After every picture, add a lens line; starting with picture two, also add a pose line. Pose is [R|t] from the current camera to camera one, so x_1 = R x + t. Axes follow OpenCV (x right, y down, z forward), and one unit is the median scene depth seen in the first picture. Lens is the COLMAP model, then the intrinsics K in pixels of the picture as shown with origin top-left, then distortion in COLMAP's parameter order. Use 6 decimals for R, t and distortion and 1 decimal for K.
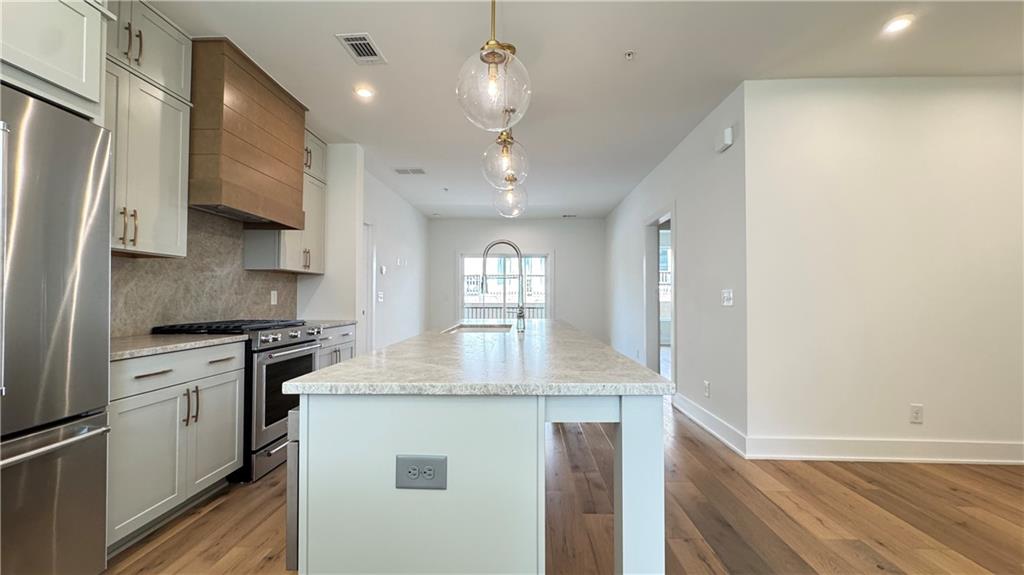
lens RADIAL K [[410.3, 0, 514.1], [0, 410.3, 287.6], [0, 0, 1]] dist [-0.002630, 0.000616]
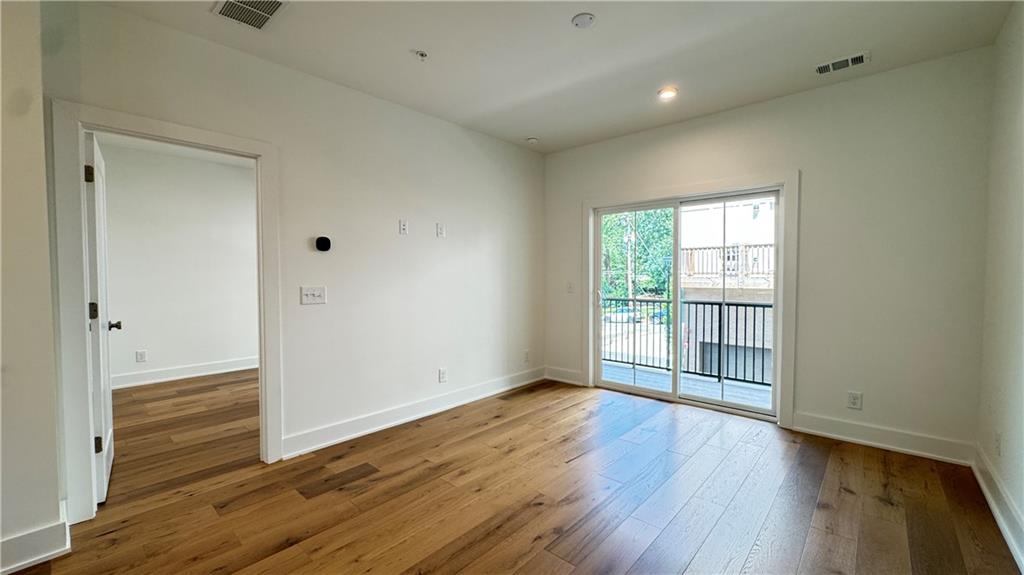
lens RADIAL K [[410.3, 0, 511.8], [0, 410.3, 287.1], [0, 0, 1]] dist [-0.002630, 0.000616]
pose [[0.765130, 0.012888, -0.643747, 0.458359], [0.021511, 0.998730, 0.045562, -0.014029], [0.643517, -0.048709, 0.763881, 1.658837]]
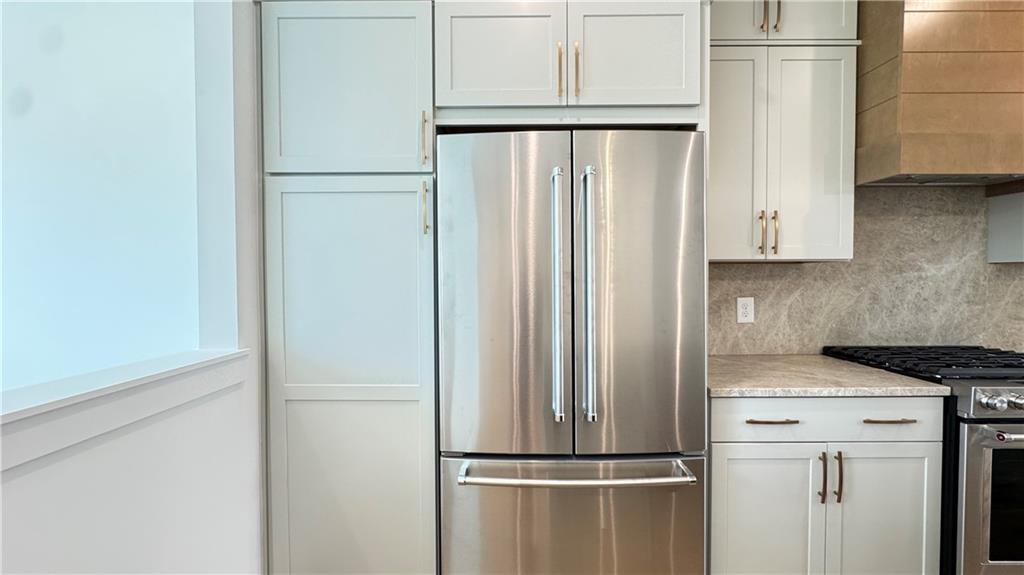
lens RADIAL K [[410.3, 0, 509.2], [0, 410.3, 288.8], [0, 0, 1]] dist [-0.002630, 0.000616]
pose [[0.026884, 0.025263, -0.999319, -0.086423], [0.028617, 0.999251, 0.026032, -0.055872], [0.999229, -0.029298, 0.026141, 0.354639]]
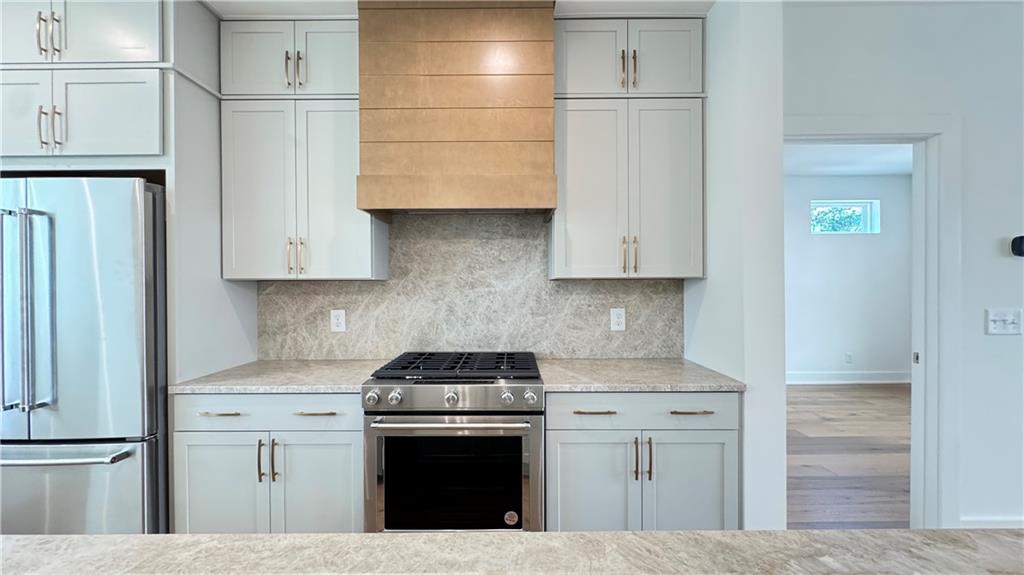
lens RADIAL K [[410.3, 0, 507.8], [0, 410.3, 288.3], [0, 0, 1]] dist [-0.002630, 0.000616]
pose [[0.023910, 0.005513, -0.999699, 0.059719], [0.029260, 0.999553, 0.006212, -0.047936], [0.999286, -0.029400, 0.023738, 1.206829]]
